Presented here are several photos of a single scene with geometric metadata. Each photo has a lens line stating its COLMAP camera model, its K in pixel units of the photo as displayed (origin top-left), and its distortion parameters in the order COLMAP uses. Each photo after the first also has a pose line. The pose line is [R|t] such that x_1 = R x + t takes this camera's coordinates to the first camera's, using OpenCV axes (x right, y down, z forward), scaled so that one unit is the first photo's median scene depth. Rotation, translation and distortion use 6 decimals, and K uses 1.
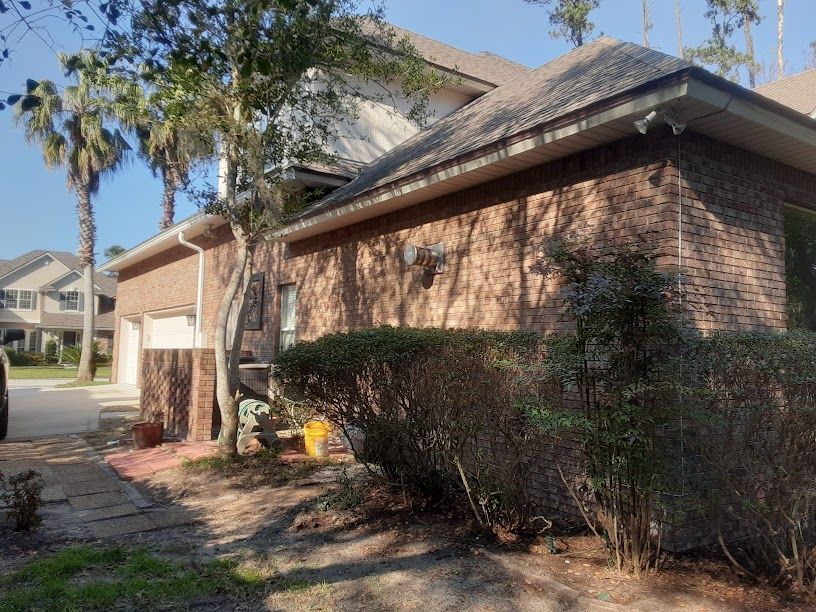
lens RADIAL K [[606.3, 0, 408.0], [0, 606.3, 306.0], [0, 0, 1]] dist [0.048519, -0.084355]
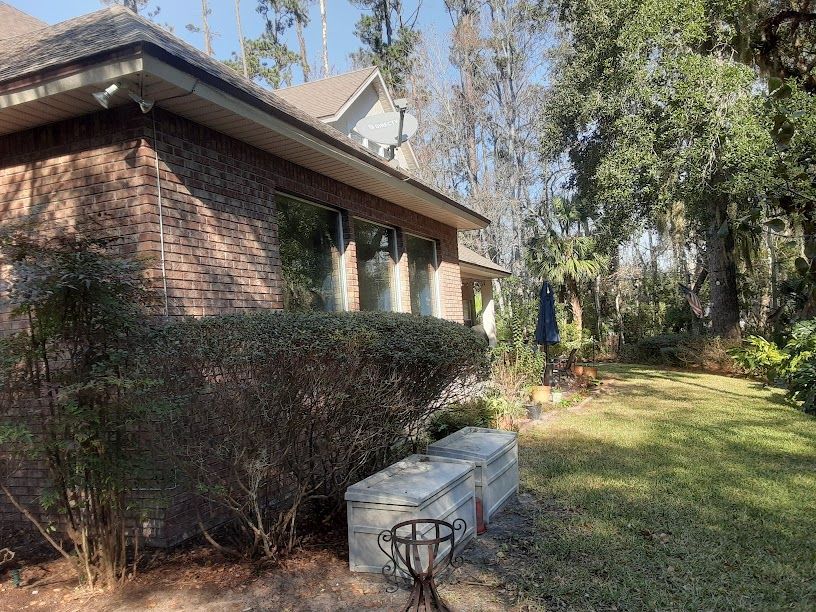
lens RADIAL K [[606.3, 0, 408.0], [0, 606.3, 306.0], [0, 0, 1]] dist [0.048519, -0.084355]
pose [[0.831960, -0.058581, 0.551735, 0.225165], [0.047467, 0.998280, 0.034417, 0.004910], [-0.552802, -0.002444, 0.833309, -0.015846]]
